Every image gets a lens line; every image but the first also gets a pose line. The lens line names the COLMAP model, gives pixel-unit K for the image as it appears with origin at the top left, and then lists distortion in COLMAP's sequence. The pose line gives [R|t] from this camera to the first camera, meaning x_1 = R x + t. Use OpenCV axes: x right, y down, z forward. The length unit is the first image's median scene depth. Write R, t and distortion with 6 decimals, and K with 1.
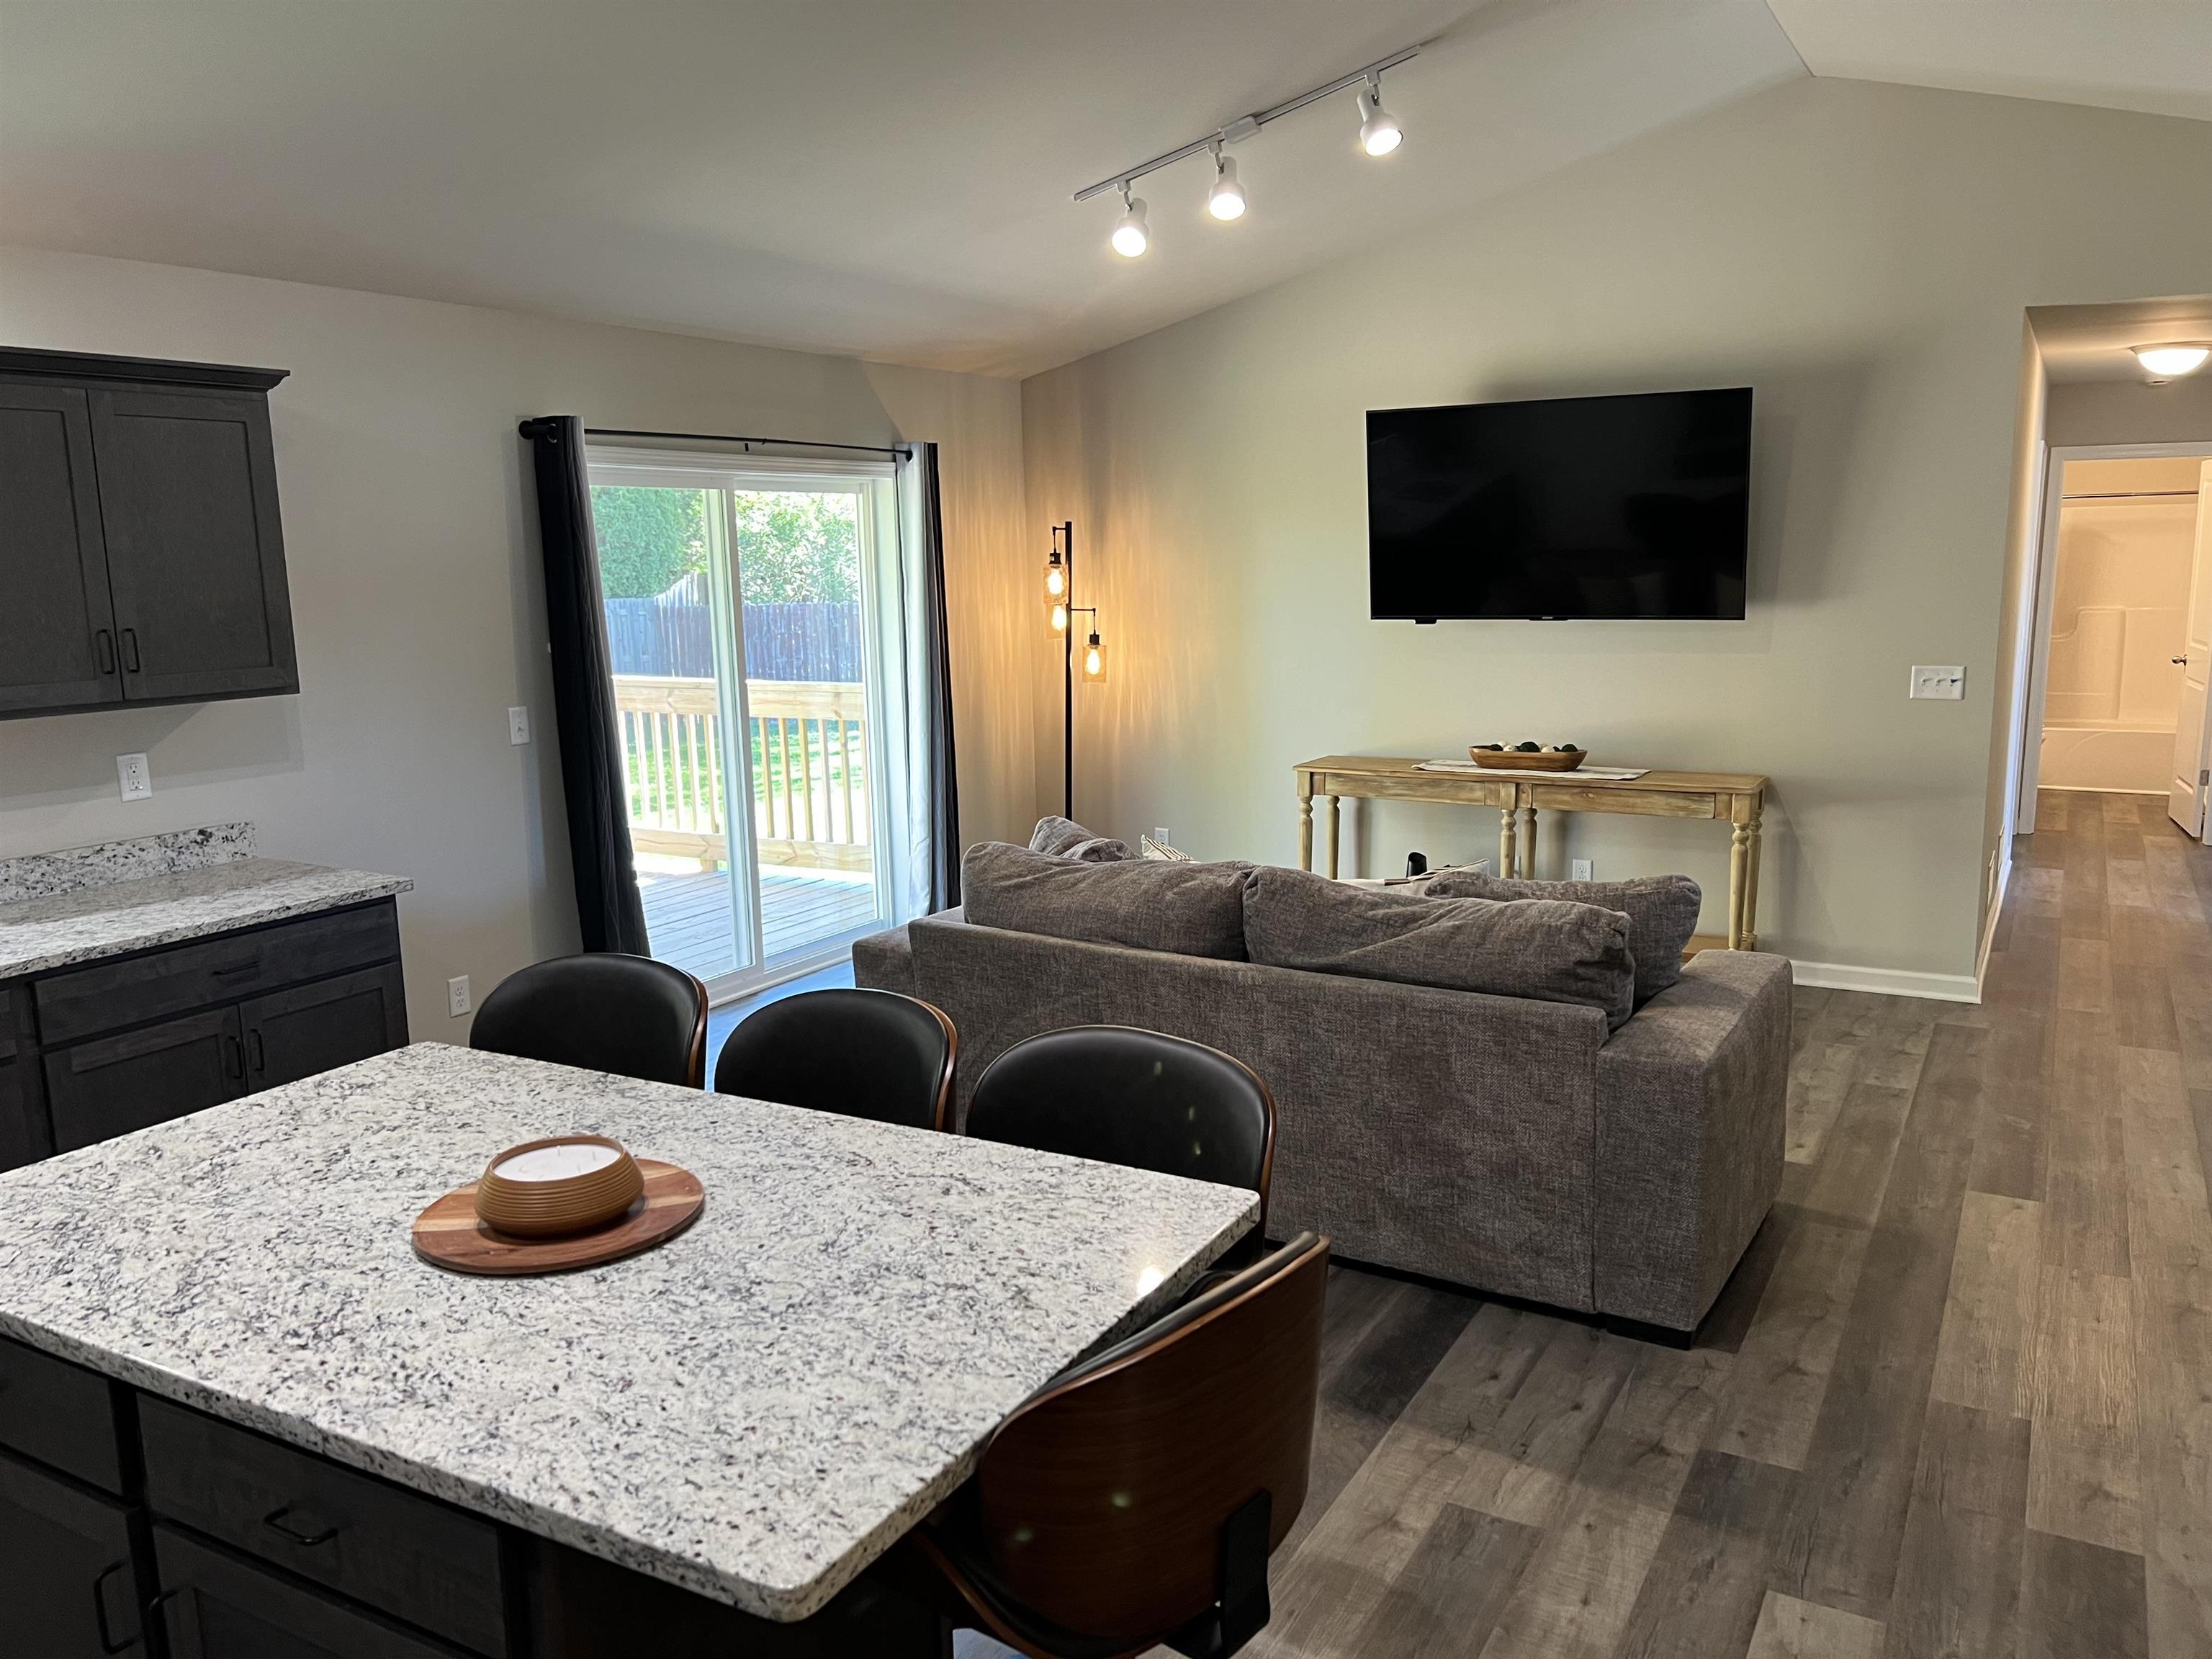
lens RADIAL K [[1660.0, 0, 1111.8], [0, 1660.0, 818.5], [0, 0, 1]] dist [0.057388, -0.057873]
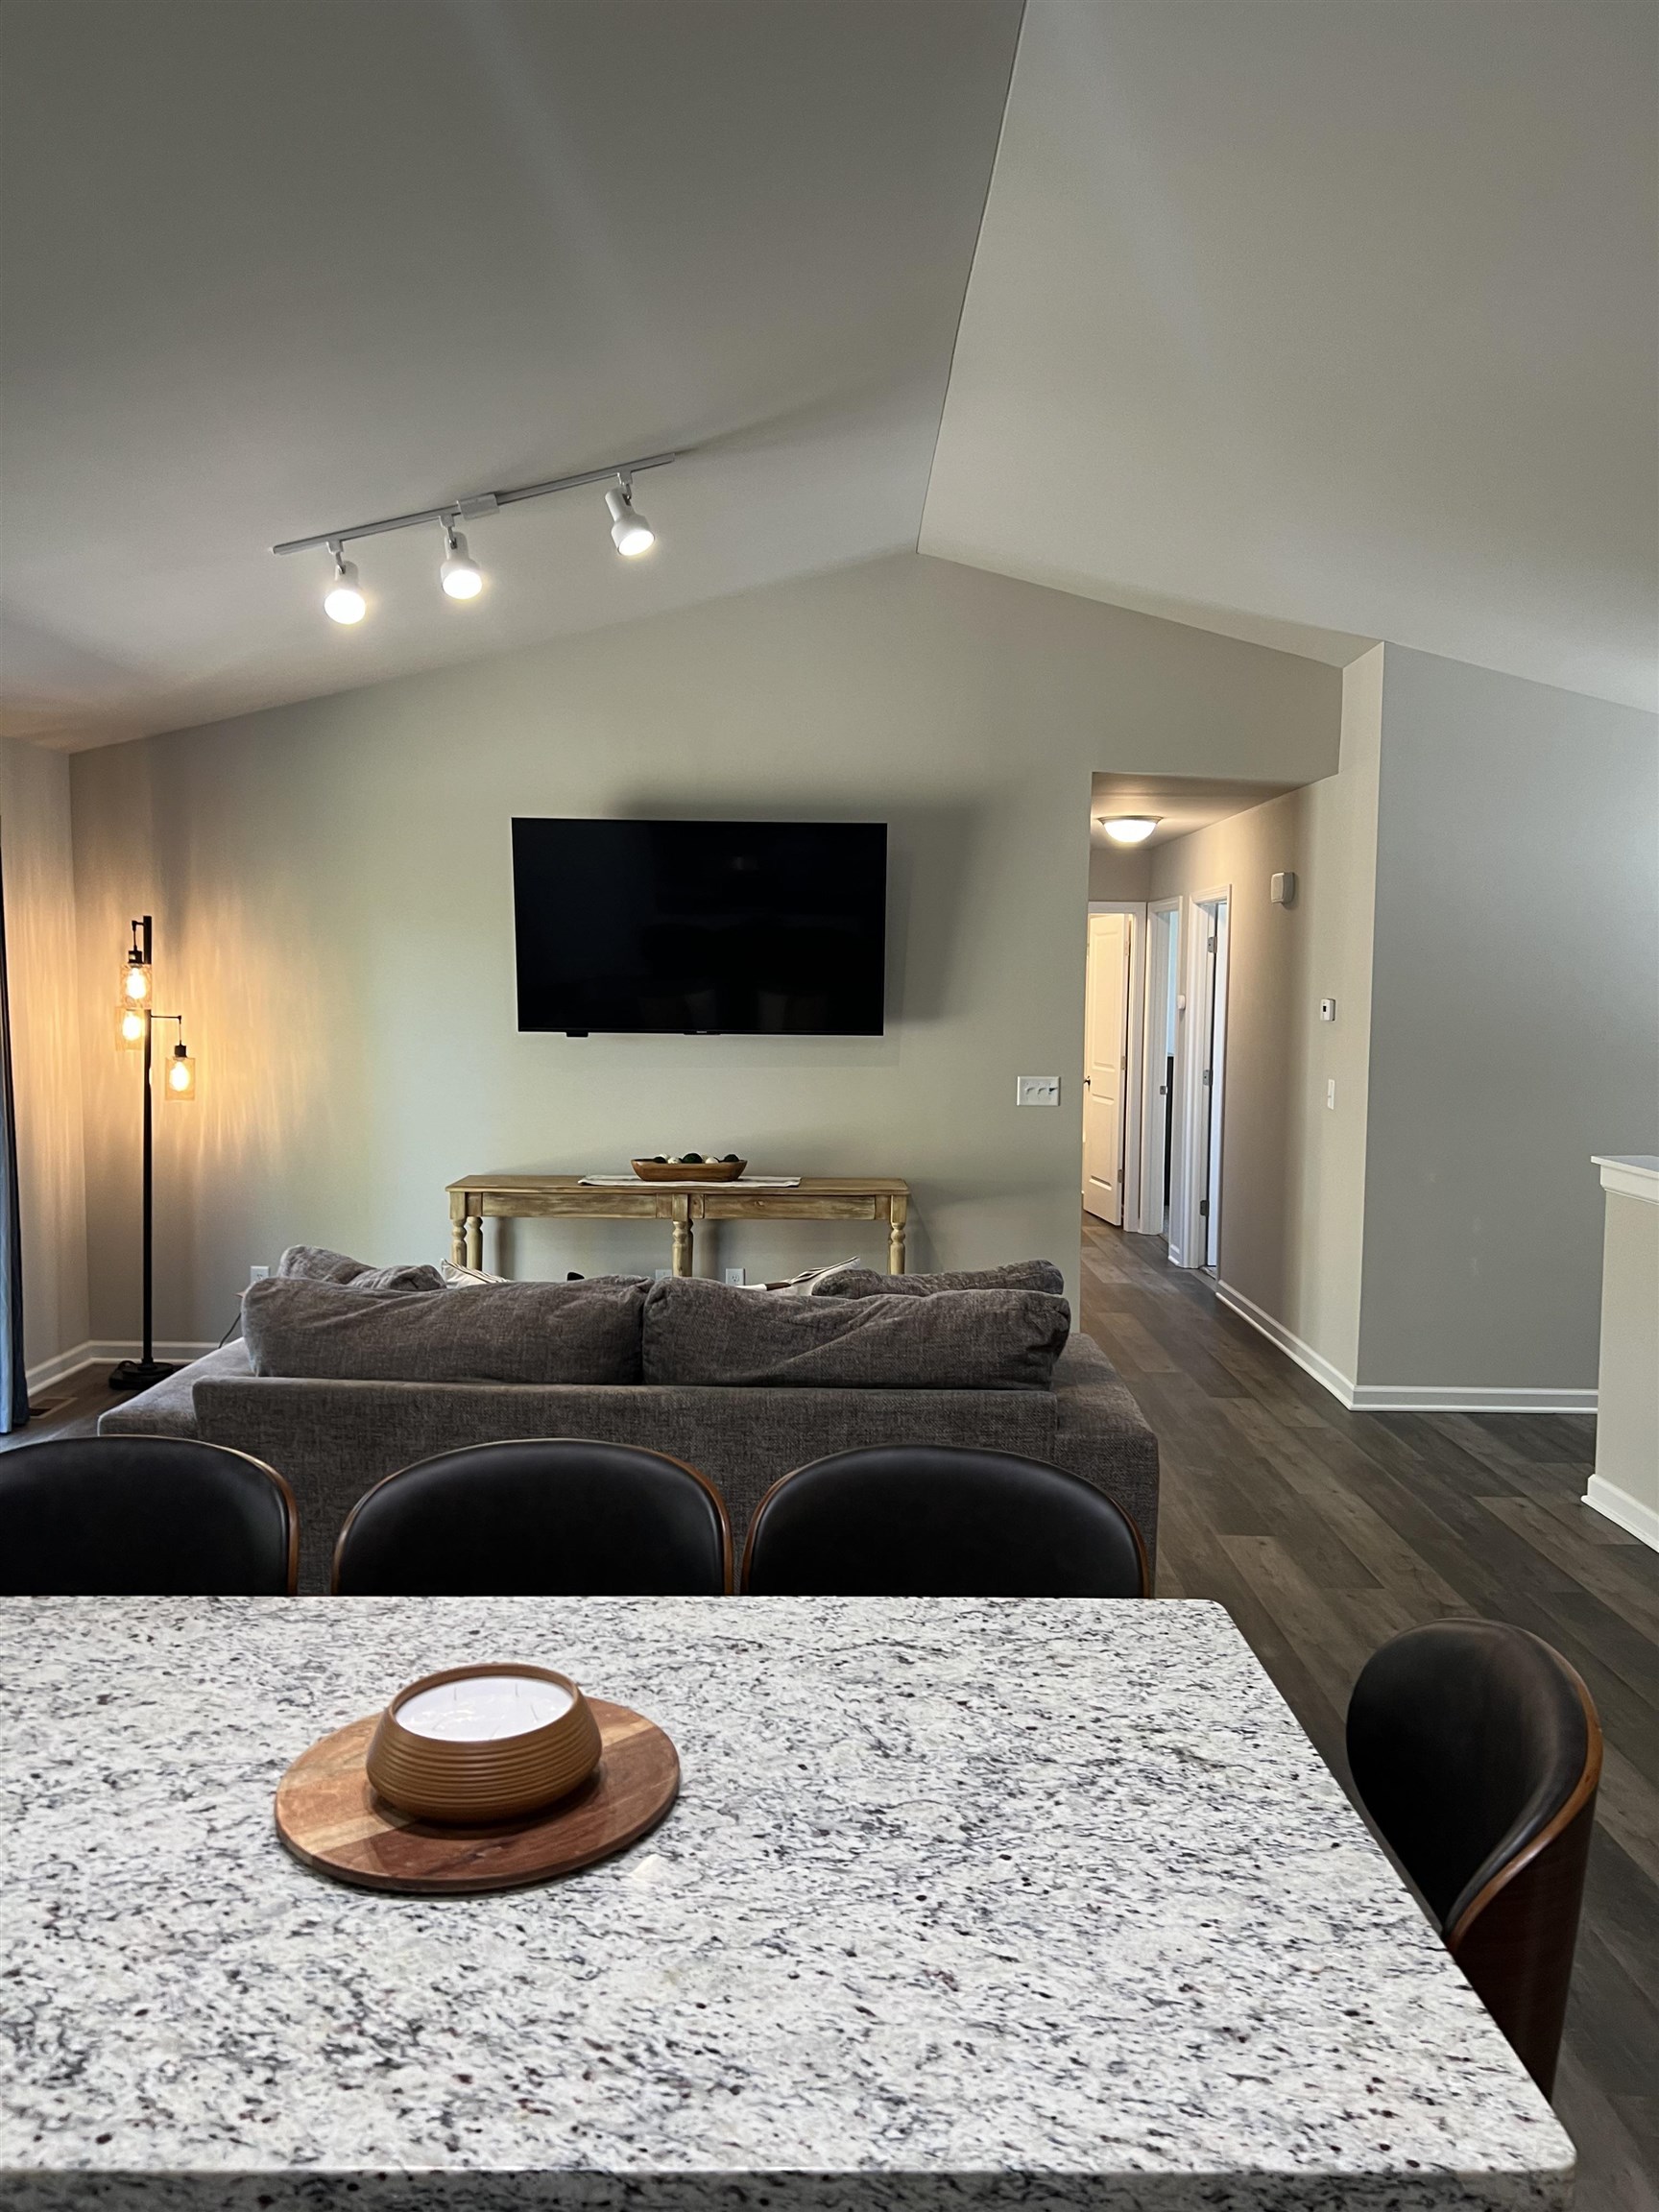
lens RADIAL K [[1660.0, 0, 840.4], [0, 1660.0, 1092.5], [0, 0, 1]] dist [0.057388, -0.057873]
pose [[0.870022, -0.007586, 0.492954, -0.280091], [0.055042, 0.995125, -0.081830, 0.007526], [-0.489930, 0.098328, 0.866199, 0.151052]]
